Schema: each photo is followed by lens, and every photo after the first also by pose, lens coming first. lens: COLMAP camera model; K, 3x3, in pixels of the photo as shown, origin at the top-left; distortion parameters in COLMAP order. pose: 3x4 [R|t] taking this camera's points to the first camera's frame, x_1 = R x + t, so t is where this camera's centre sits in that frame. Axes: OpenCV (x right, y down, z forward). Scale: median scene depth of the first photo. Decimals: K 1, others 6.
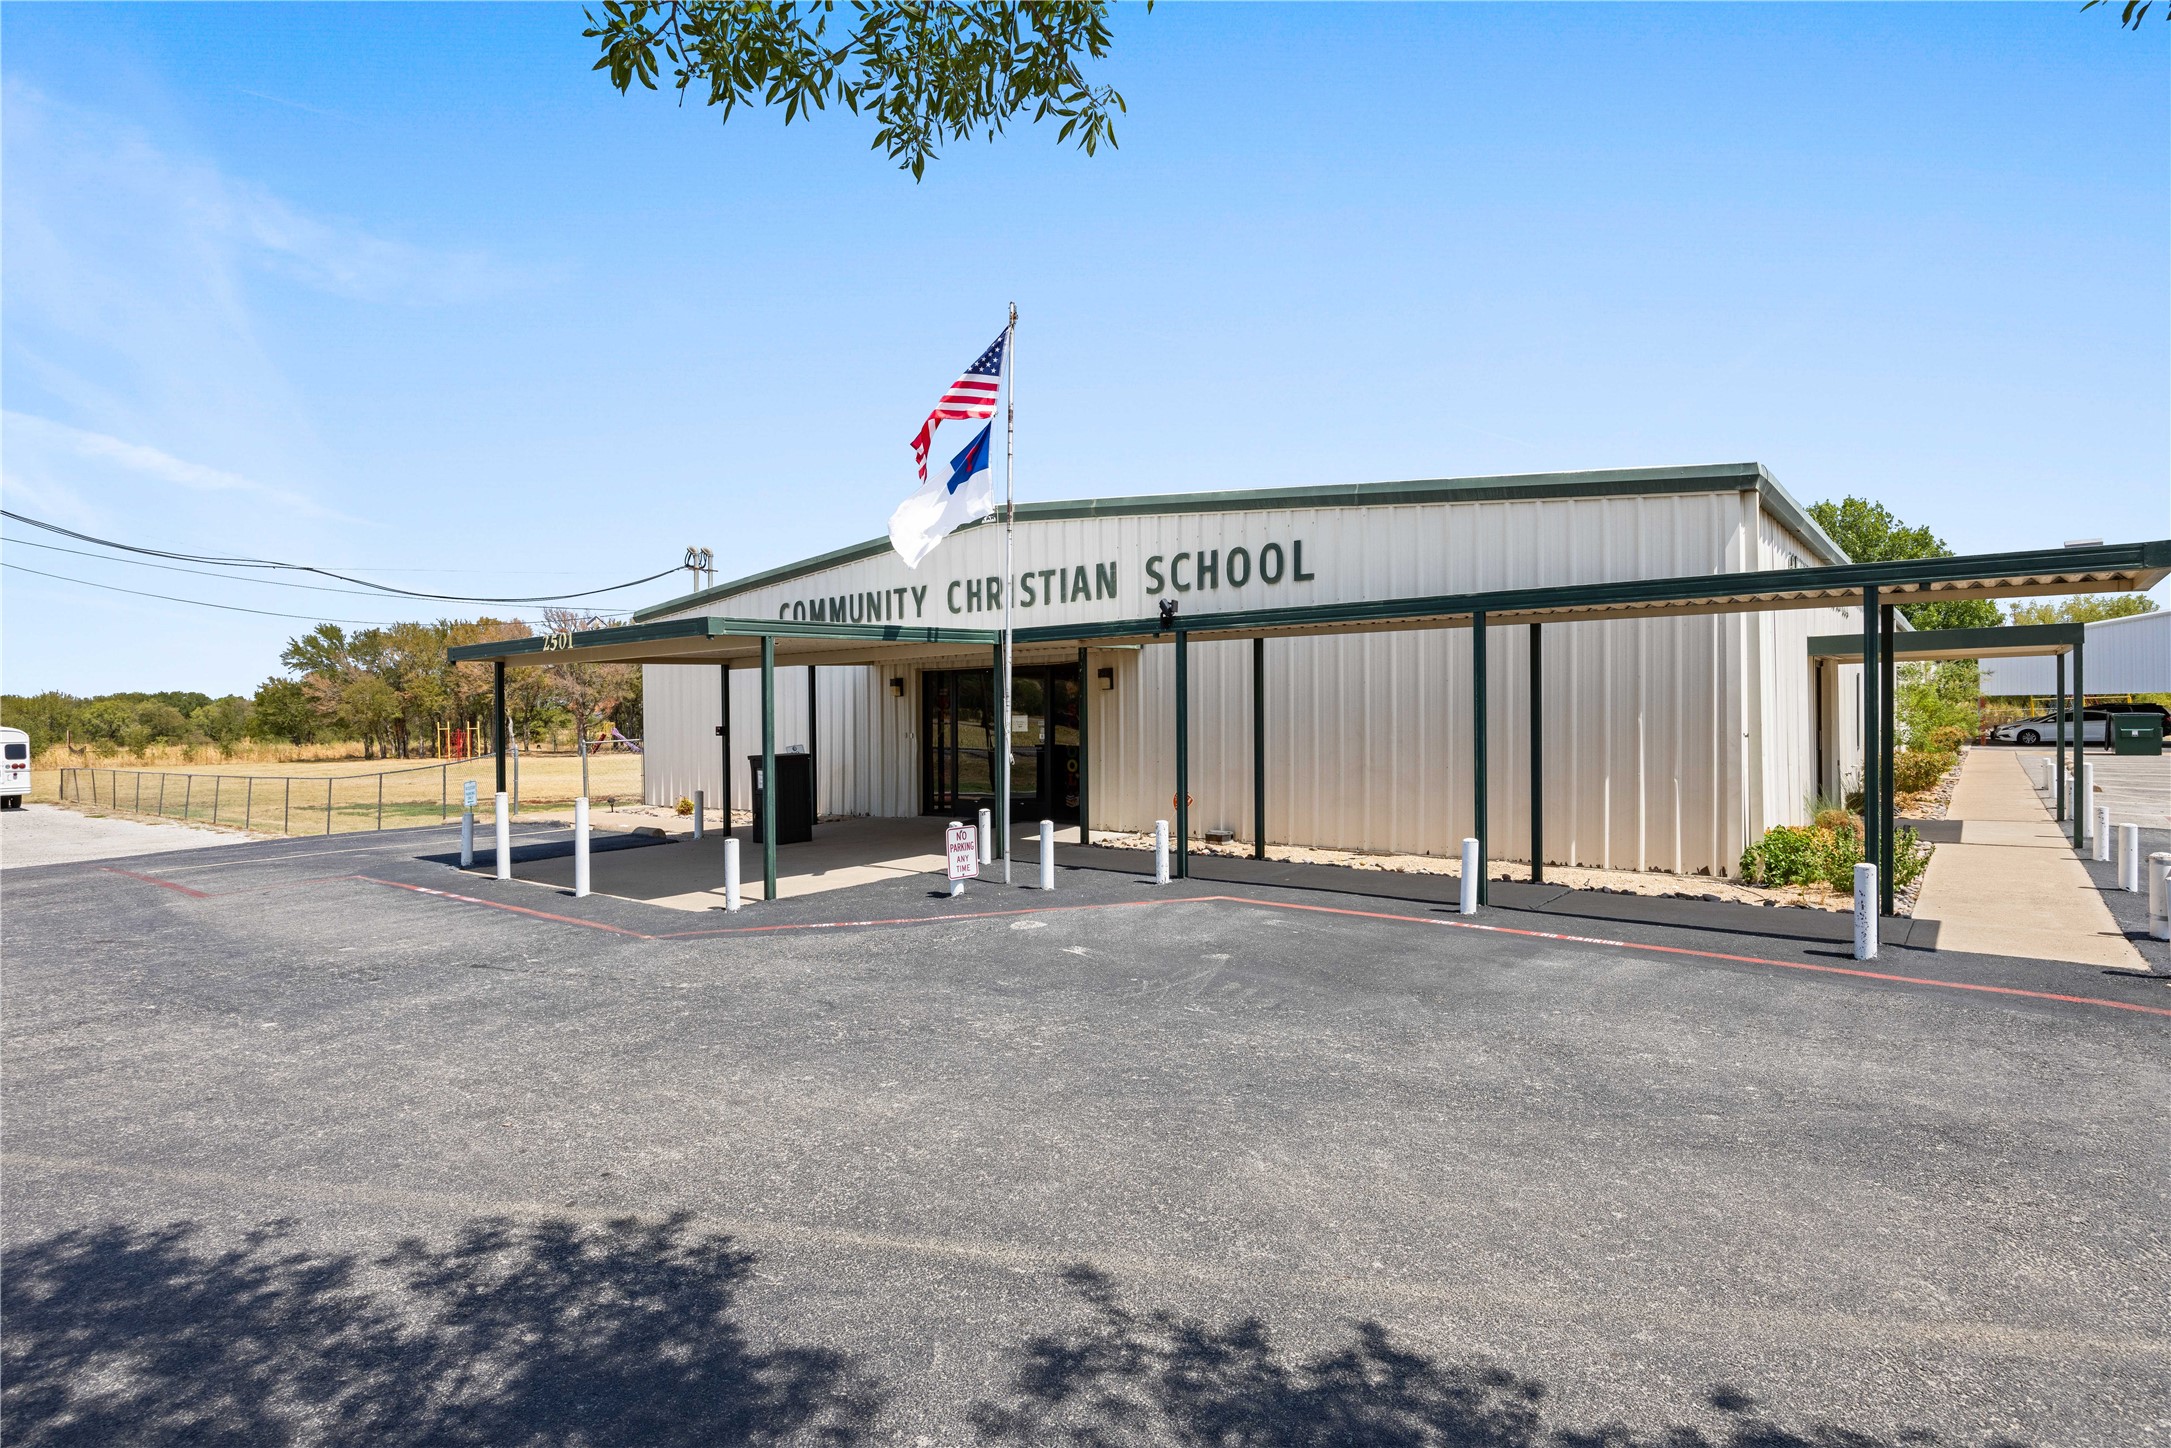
lens RADIAL K [[1097.7, 0, 1101.4], [0, 1097.7, 719.0], [0, 0, 1]] dist [0.001056, 0.000043]
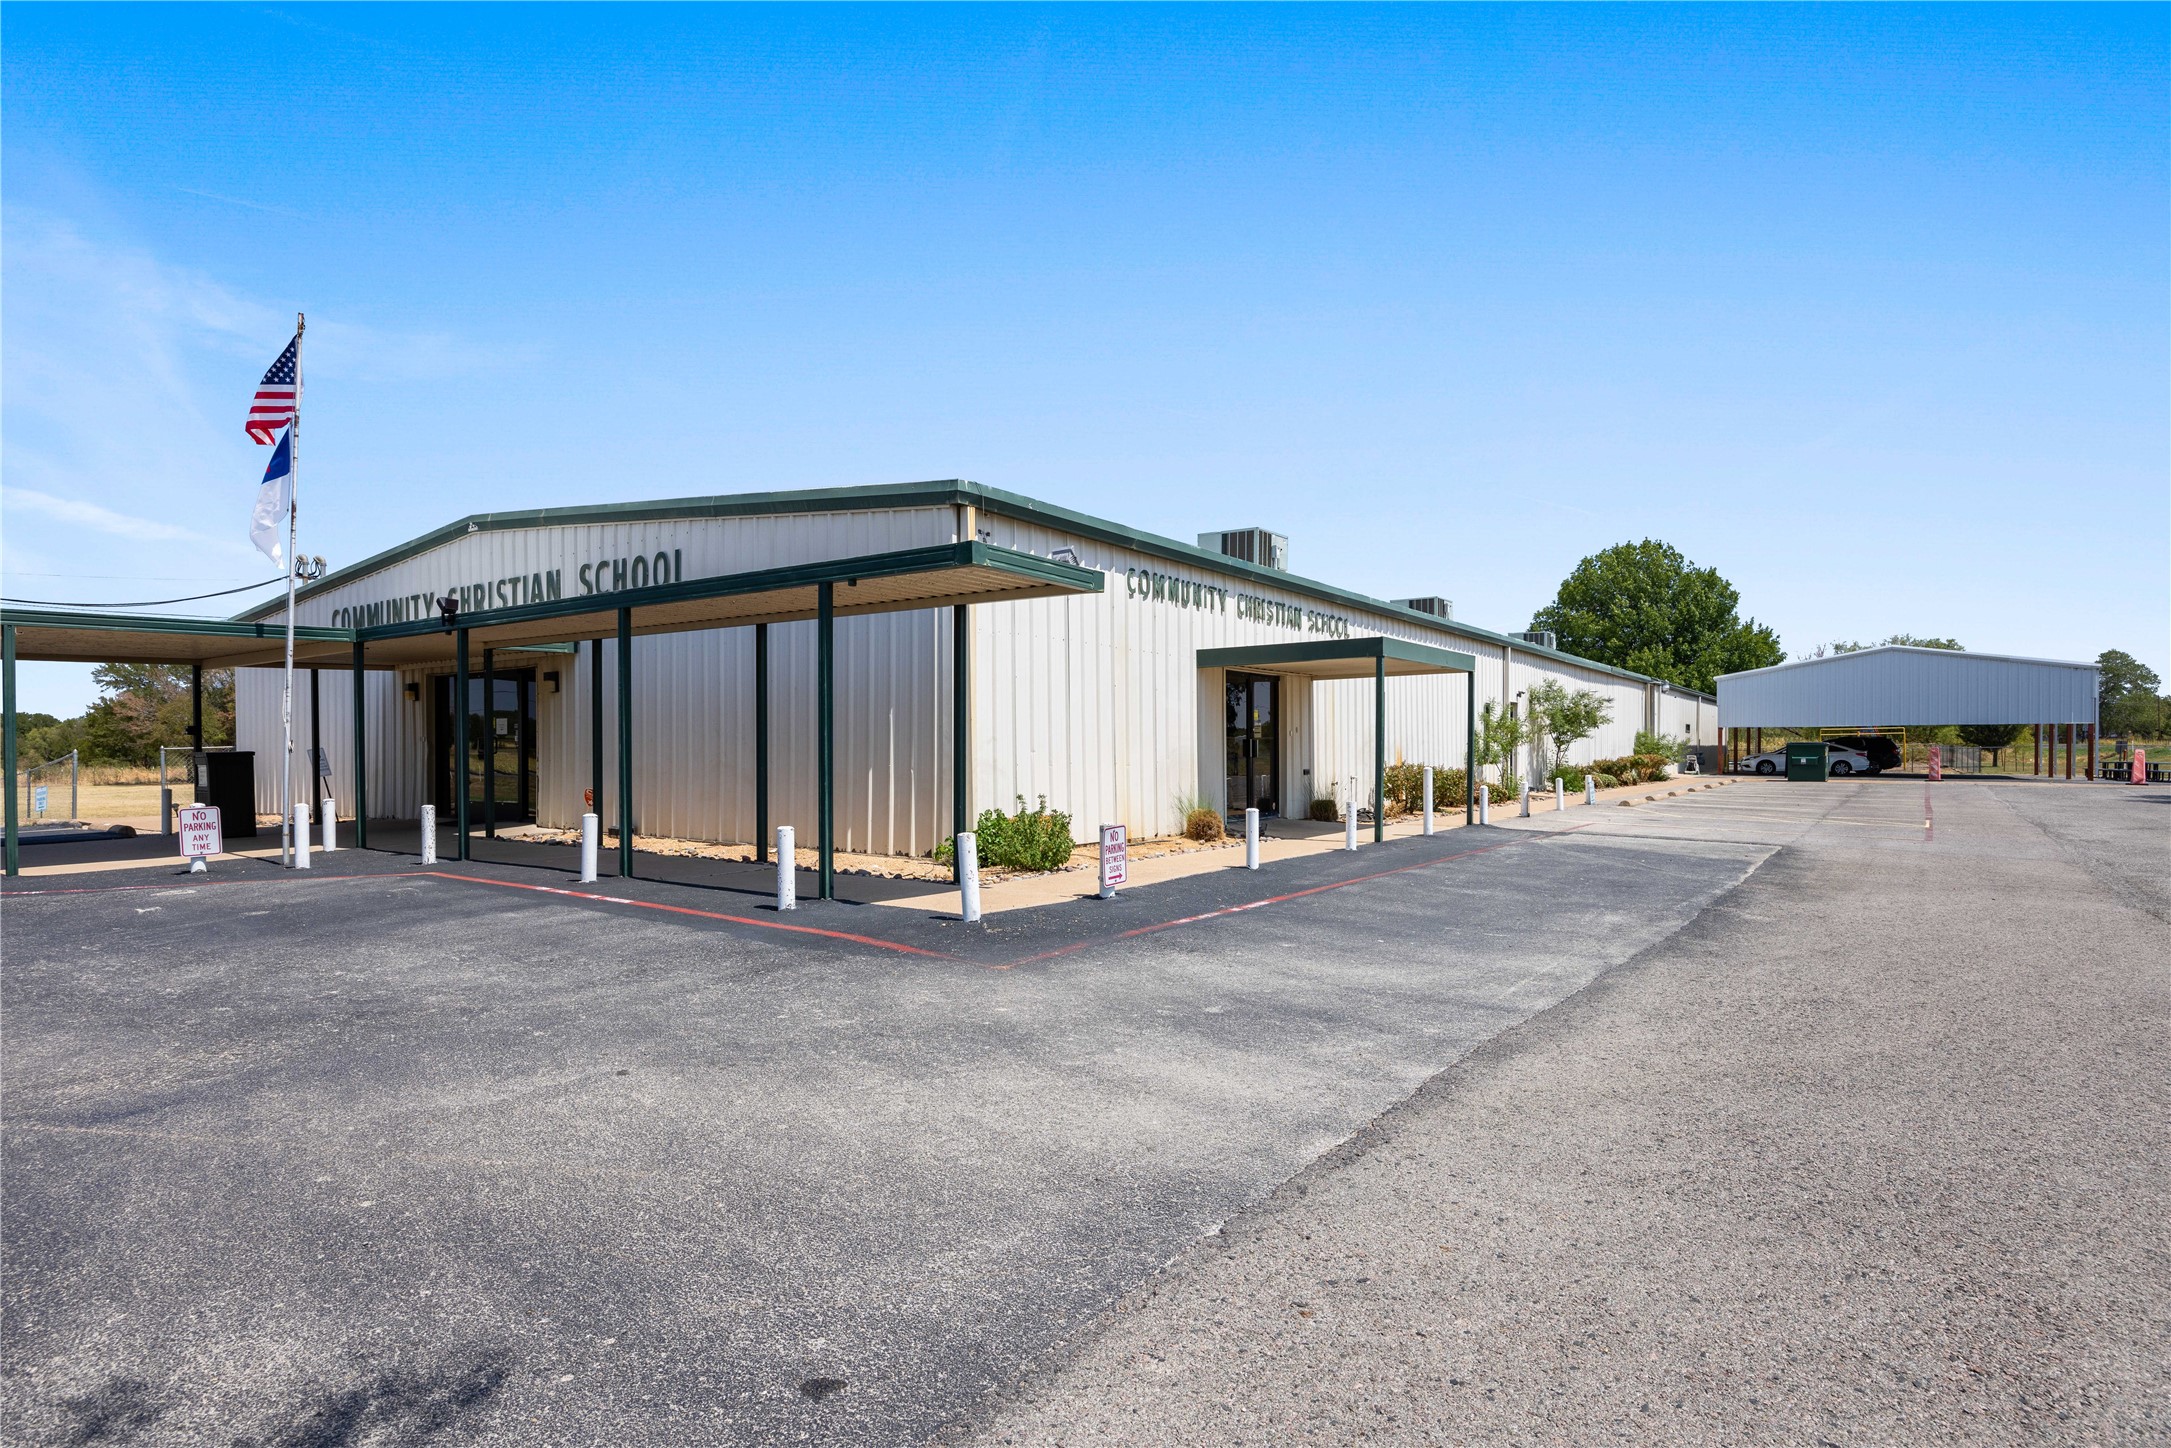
lens RADIAL K [[1097.7, 0, 1071.1], [0, 1097.7, 718.1], [0, 0, 1]] dist [0.001056, 0.000043]
pose [[0.998742, 0.010125, 0.049119, 0.460971], [-0.008637, 0.999500, -0.030410, 0.026607], [-0.049403, 0.029947, 0.998330, -0.066451]]
